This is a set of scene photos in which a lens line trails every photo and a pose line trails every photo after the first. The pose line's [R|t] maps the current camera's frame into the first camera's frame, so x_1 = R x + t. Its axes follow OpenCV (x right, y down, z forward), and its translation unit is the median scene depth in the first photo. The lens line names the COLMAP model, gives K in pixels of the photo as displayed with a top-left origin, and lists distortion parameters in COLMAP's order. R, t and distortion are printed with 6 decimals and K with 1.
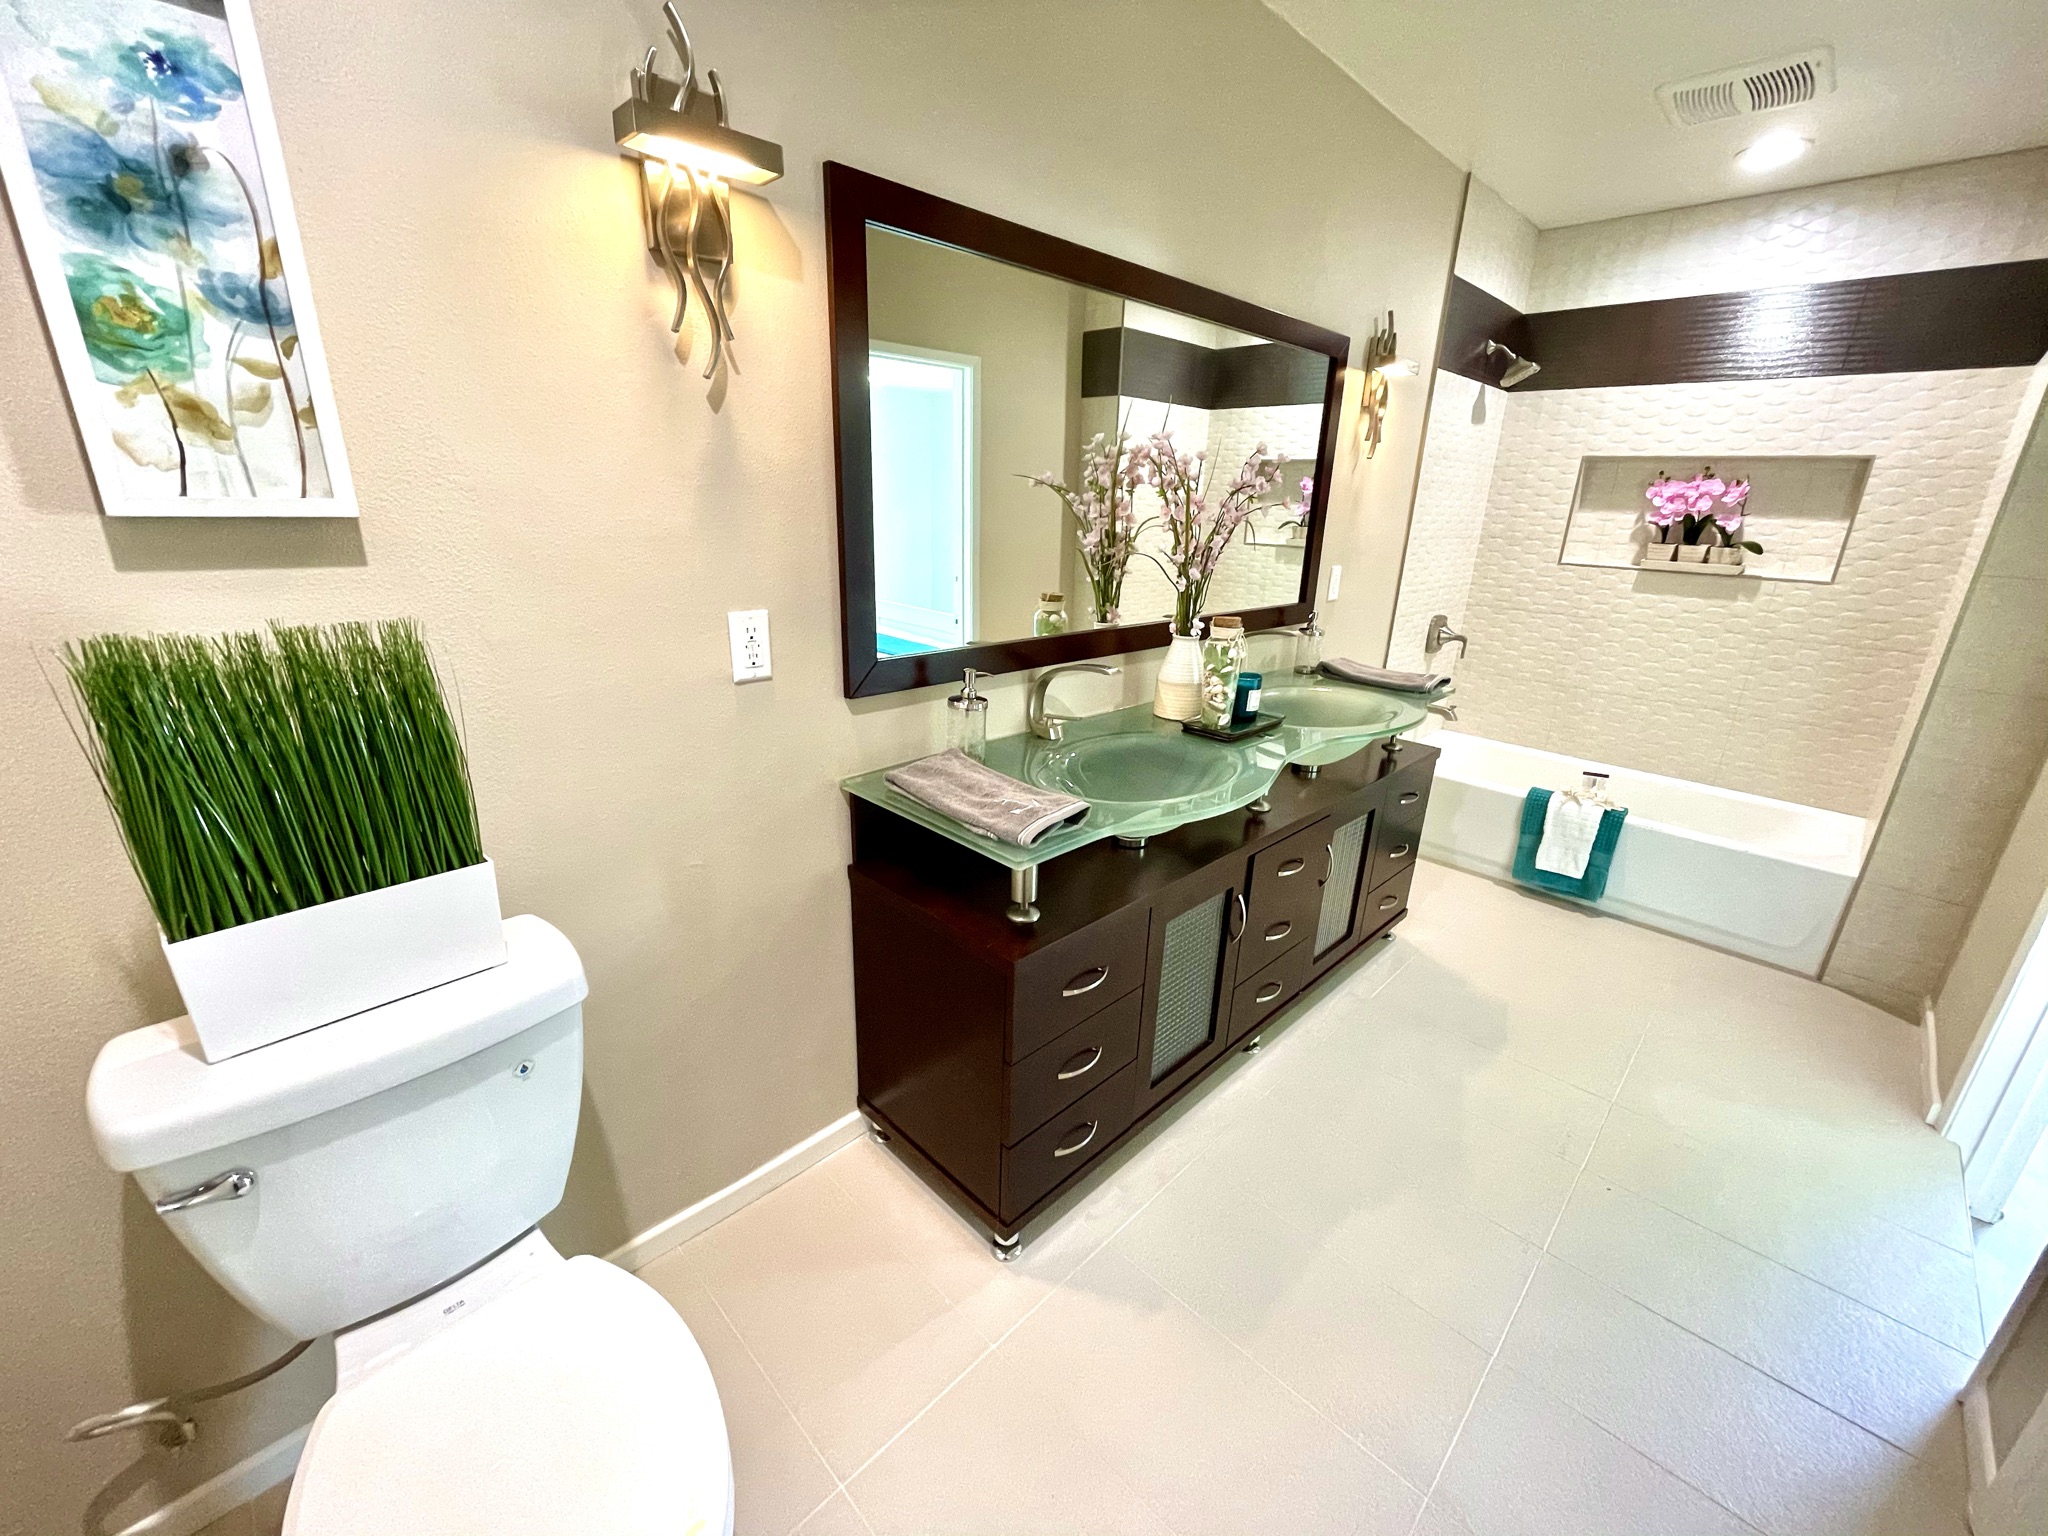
lens RADIAL K [[830.1, 0, 1023.6], [0, 830.1, 766.0], [0, 0, 1]] dist [-0.005154, 0.000283]
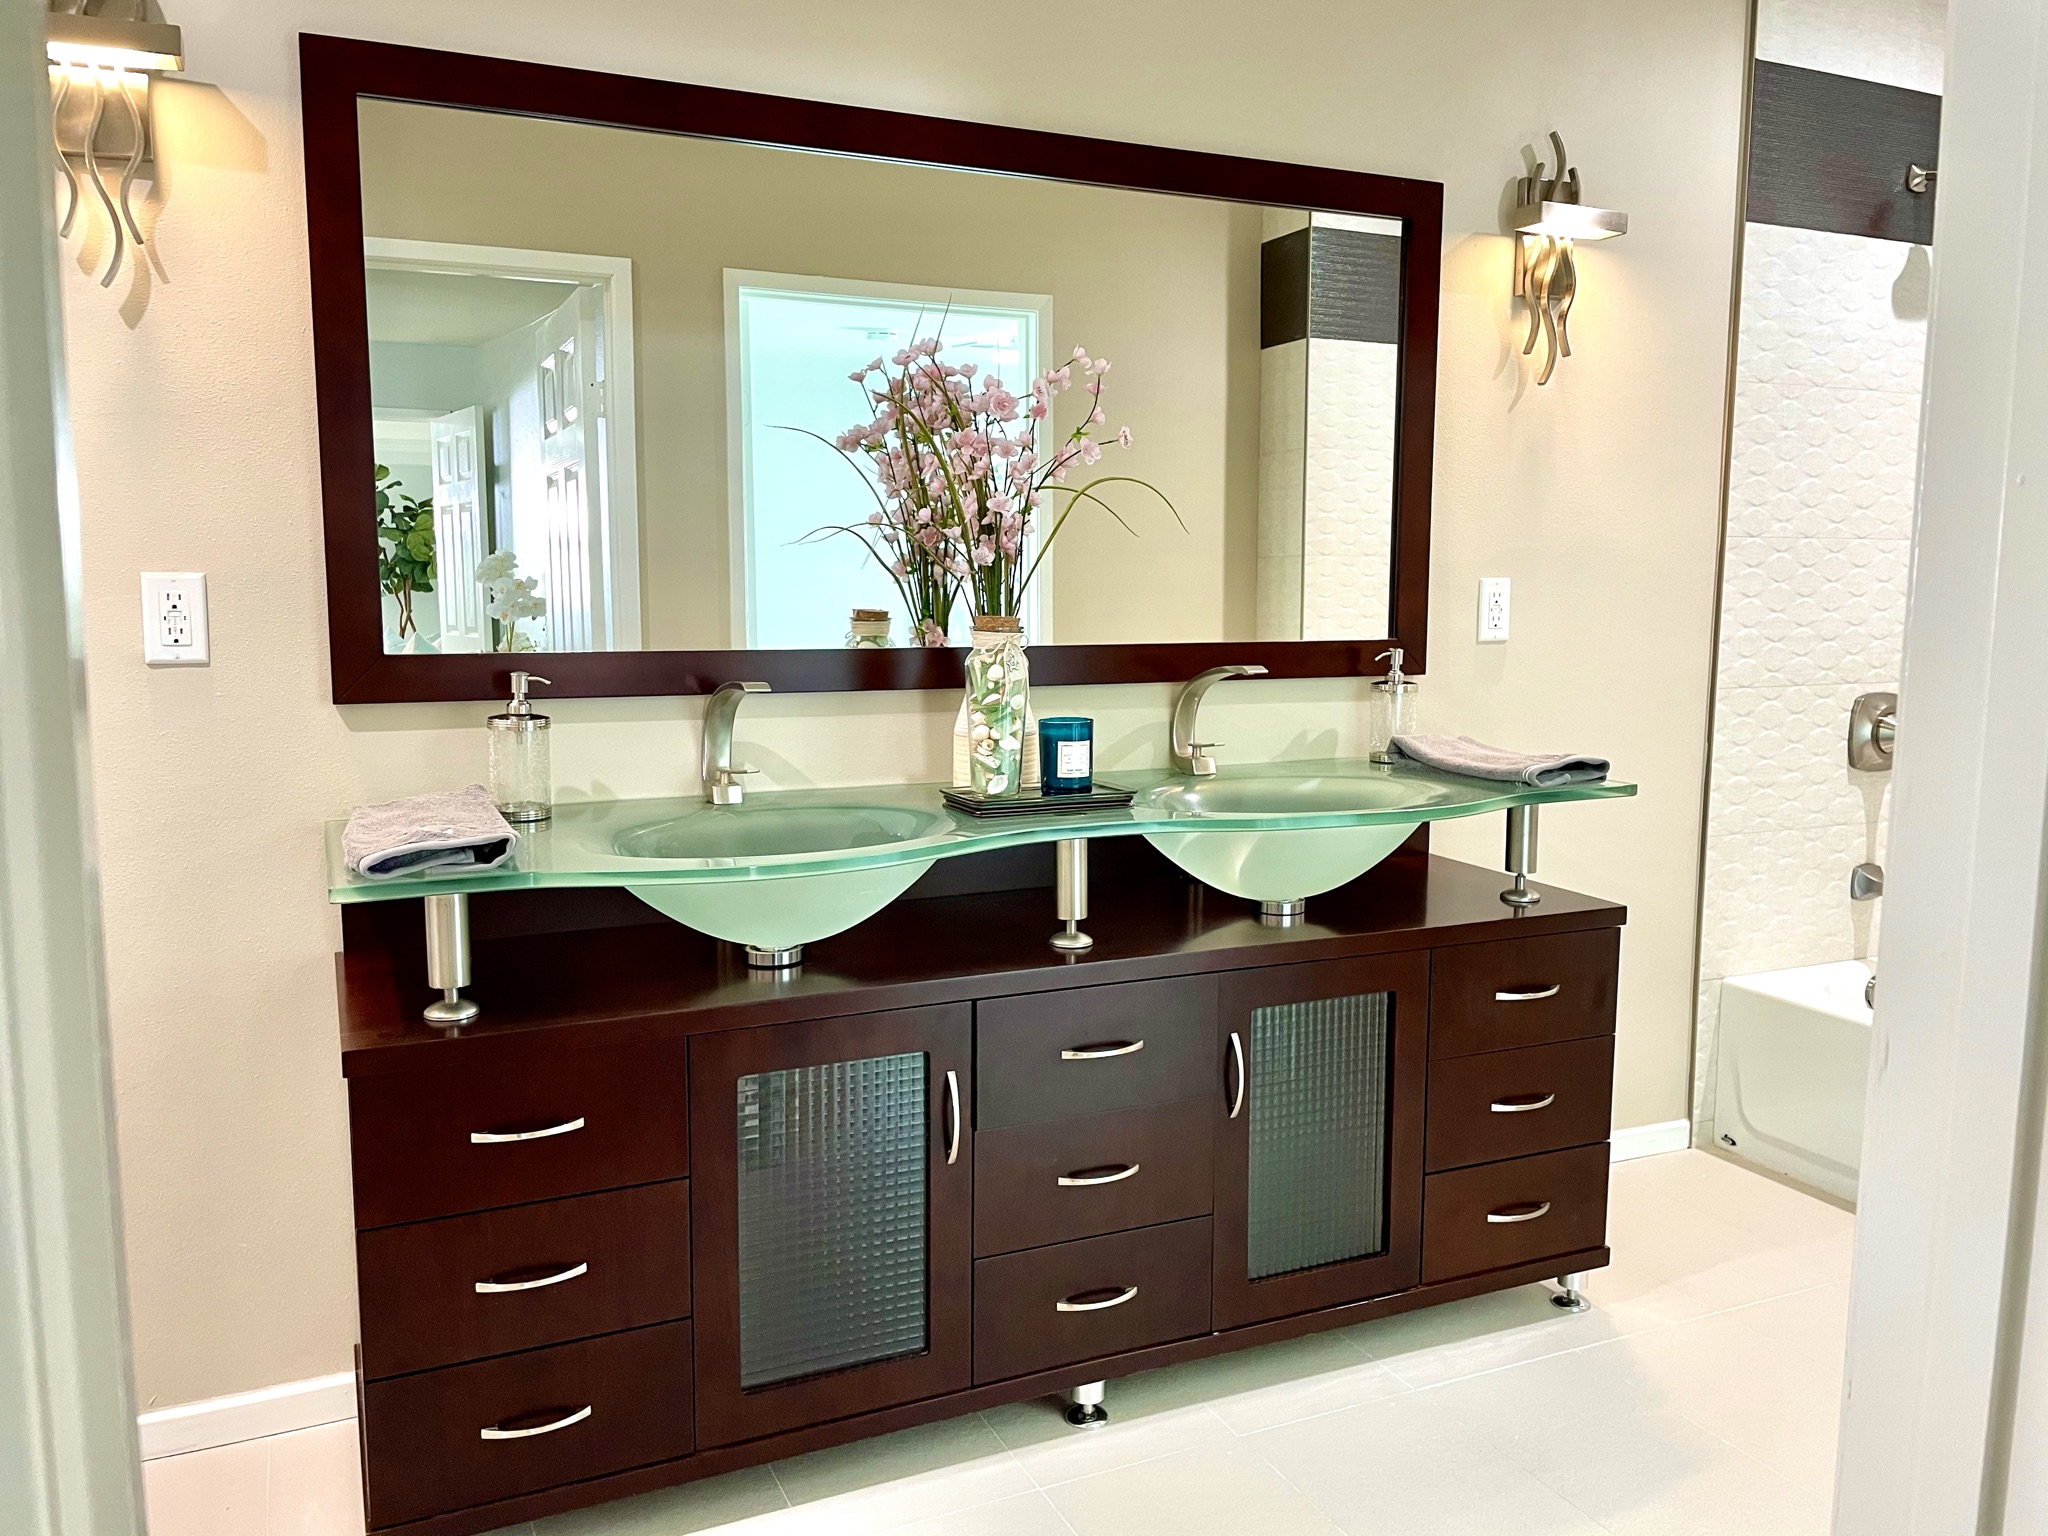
lens RADIAL K [[1567.6, 0, 1029.2], [0, 1567.6, 770.4], [0, 0, 1]] dist [0.020756, -0.025679]
pose [[0.935026, 0.013313, -0.354330, 0.677955], [-0.084644, 0.978785, -0.186588, 0.144766], [0.344329, 0.204457, 0.916316, -0.021060]]
